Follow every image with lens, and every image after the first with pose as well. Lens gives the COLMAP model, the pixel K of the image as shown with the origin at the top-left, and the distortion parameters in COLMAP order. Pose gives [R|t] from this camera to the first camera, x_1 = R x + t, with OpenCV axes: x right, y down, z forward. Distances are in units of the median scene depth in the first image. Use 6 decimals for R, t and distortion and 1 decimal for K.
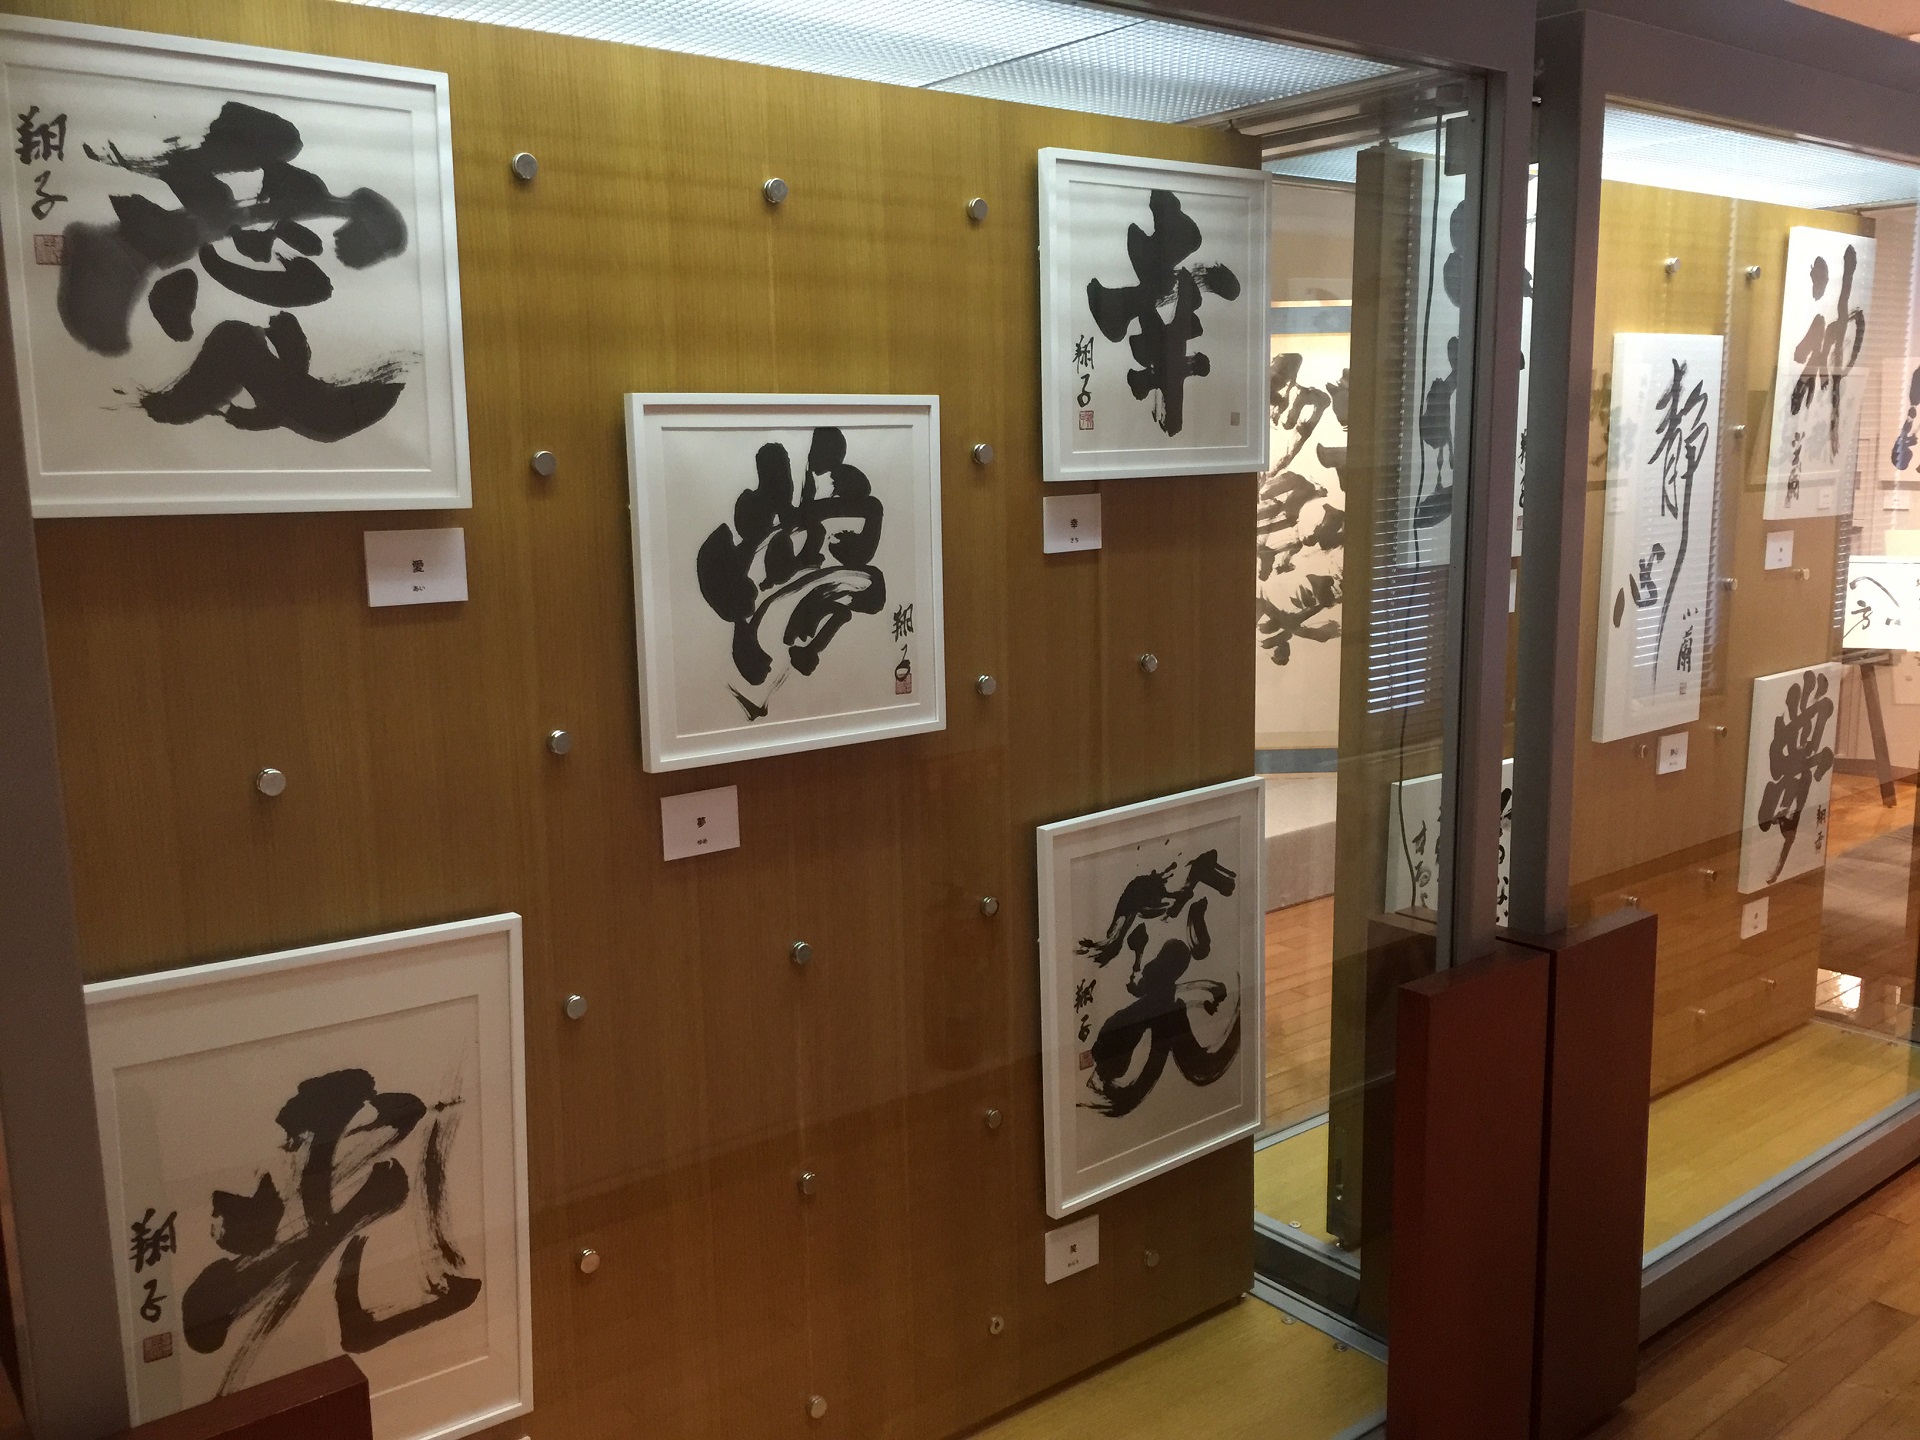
lens RADIAL K [[1646.1, 0, 958.6], [0, 1646.1, 719.0], [0, 0, 1]] dist [0.067621, -0.084618]
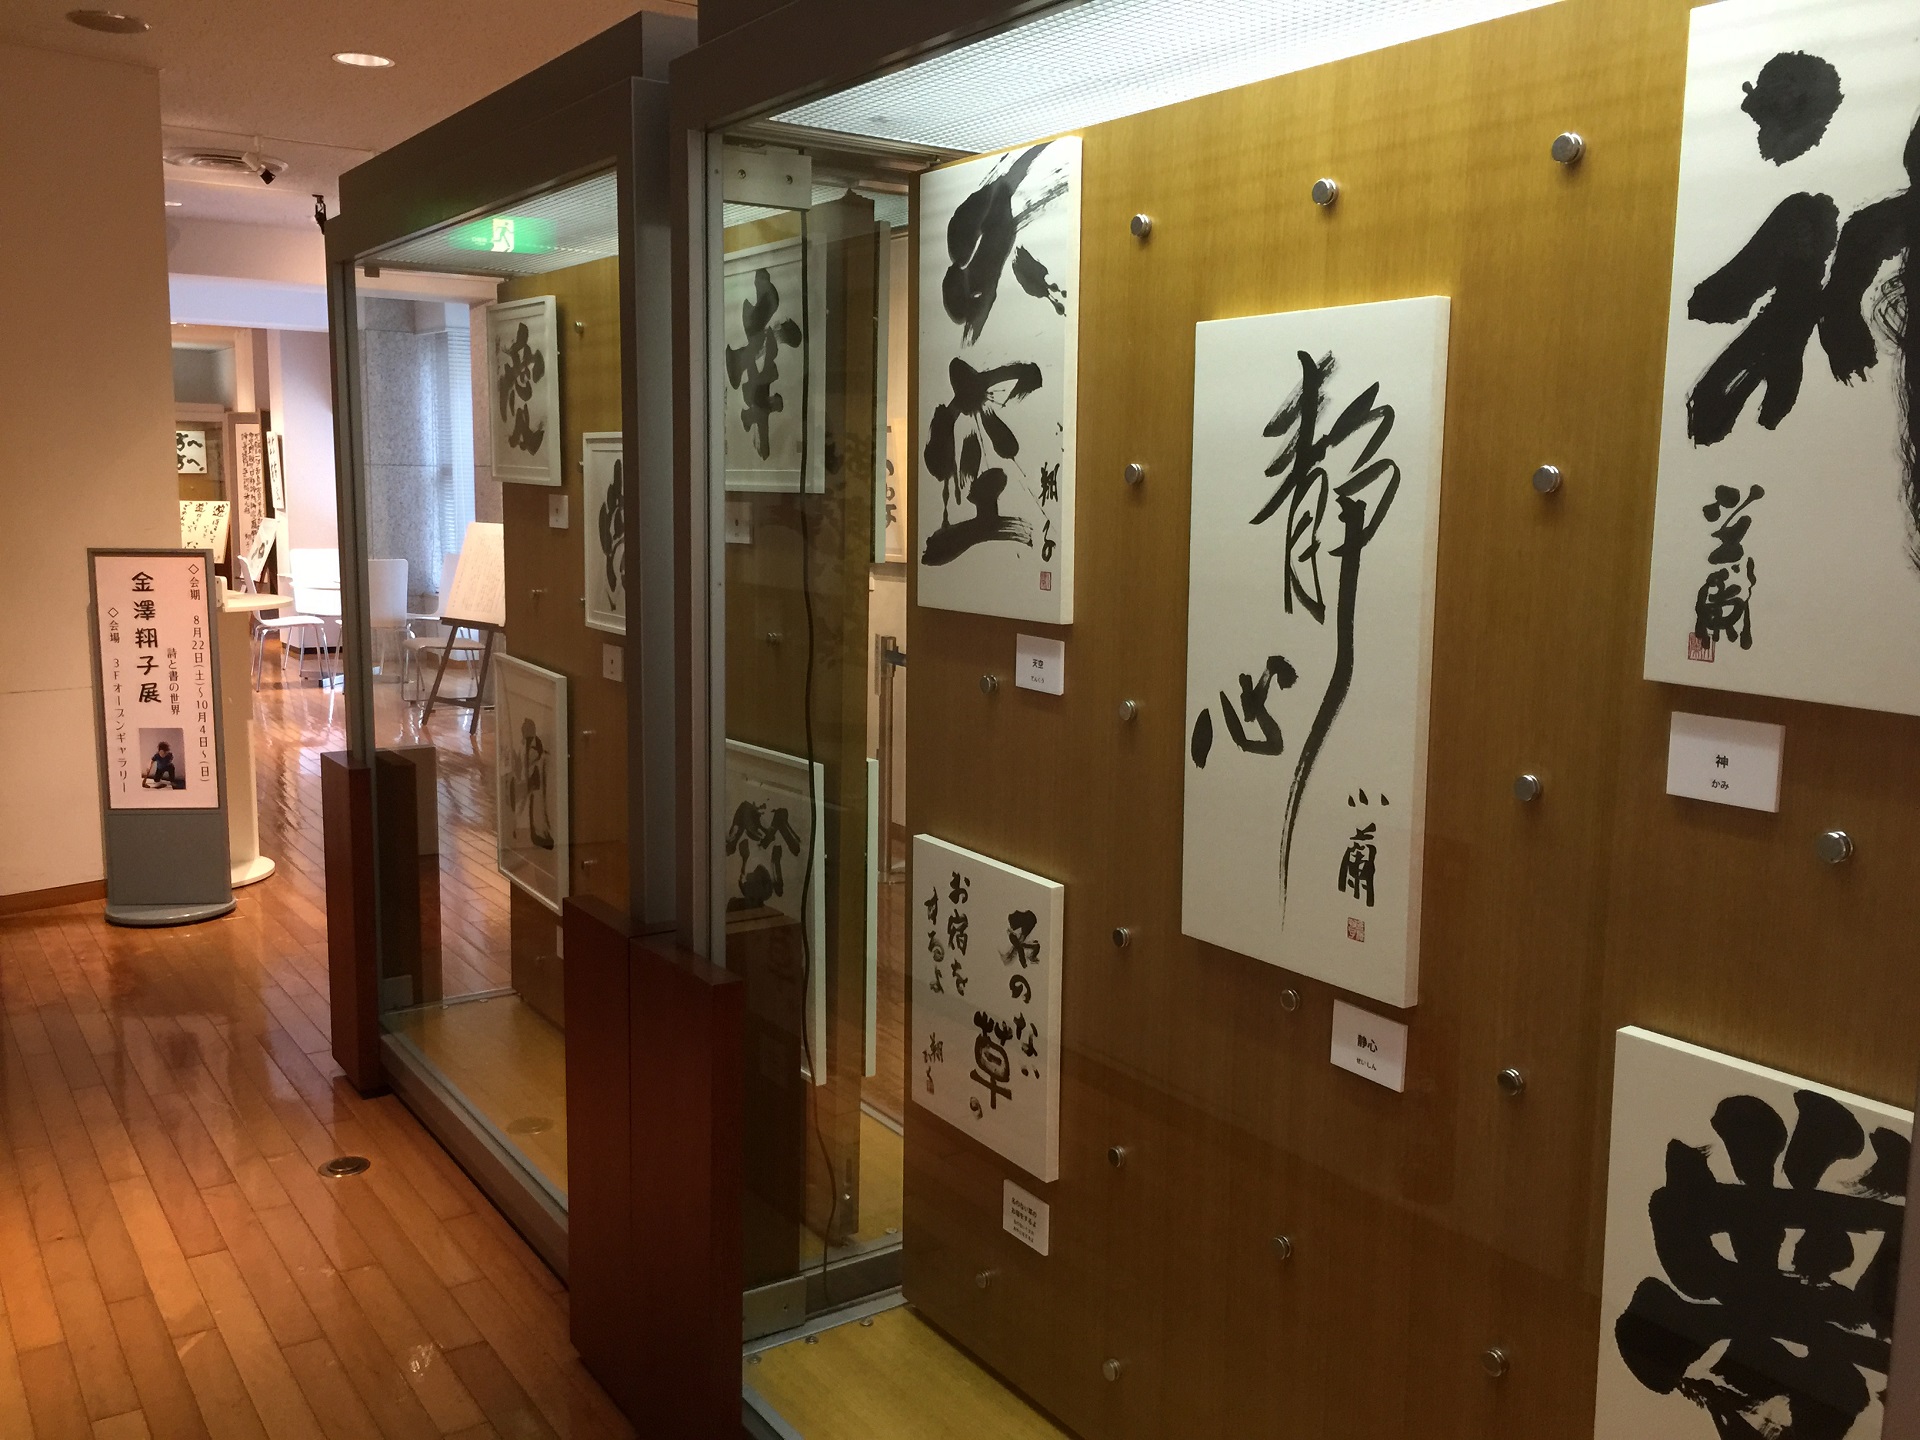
lens RADIAL K [[1646.1, 0, 958.0], [0, 1646.1, 706.8], [0, 0, 1]] dist [0.067621, -0.084618]
pose [[-0.073757, 0.156877, -0.984860, 1.034318], [-0.178630, 0.969501, 0.167808, -0.169226], [0.981148, 0.188302, -0.043484, 0.921969]]
